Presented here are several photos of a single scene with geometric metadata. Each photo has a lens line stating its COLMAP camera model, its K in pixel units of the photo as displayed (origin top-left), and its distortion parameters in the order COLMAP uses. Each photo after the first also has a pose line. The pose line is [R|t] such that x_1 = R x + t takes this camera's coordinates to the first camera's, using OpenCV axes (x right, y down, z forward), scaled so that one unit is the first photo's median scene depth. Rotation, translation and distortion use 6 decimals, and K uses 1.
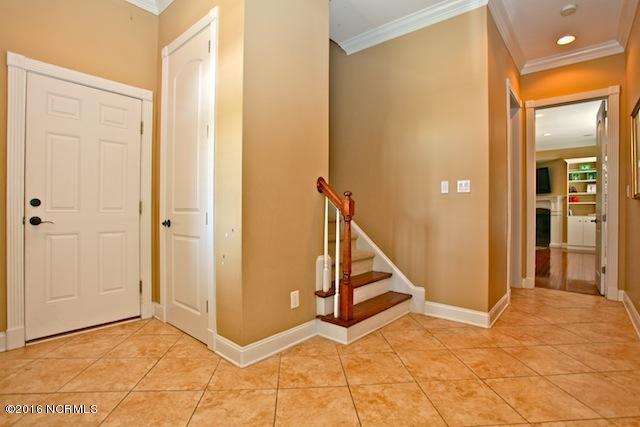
lens RADIAL K [[312.6, 0, 319.9], [0, 312.6, 211.4], [0, 0, 1]] dist [-0.078266, 0.032352]
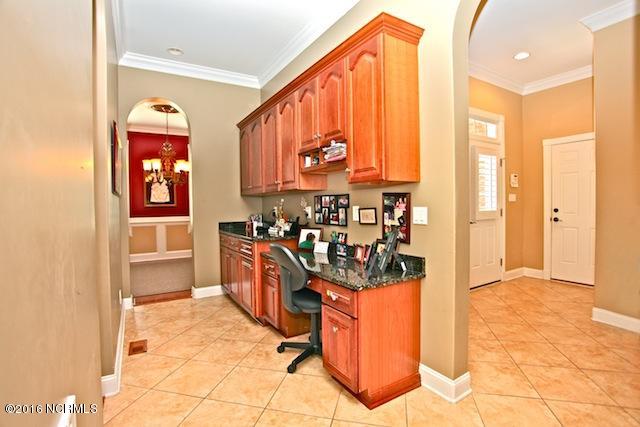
lens RADIAL K [[312.6, 0, 319.9], [0, 312.6, 211.4], [0, 0, 1]] dist [-0.078266, 0.032352]
pose [[-0.312114, 0.021287, -0.949806, 1.481574], [0.010209, 0.999766, 0.019052, -0.079160], [0.949990, -0.003751, -0.312258, 0.146686]]
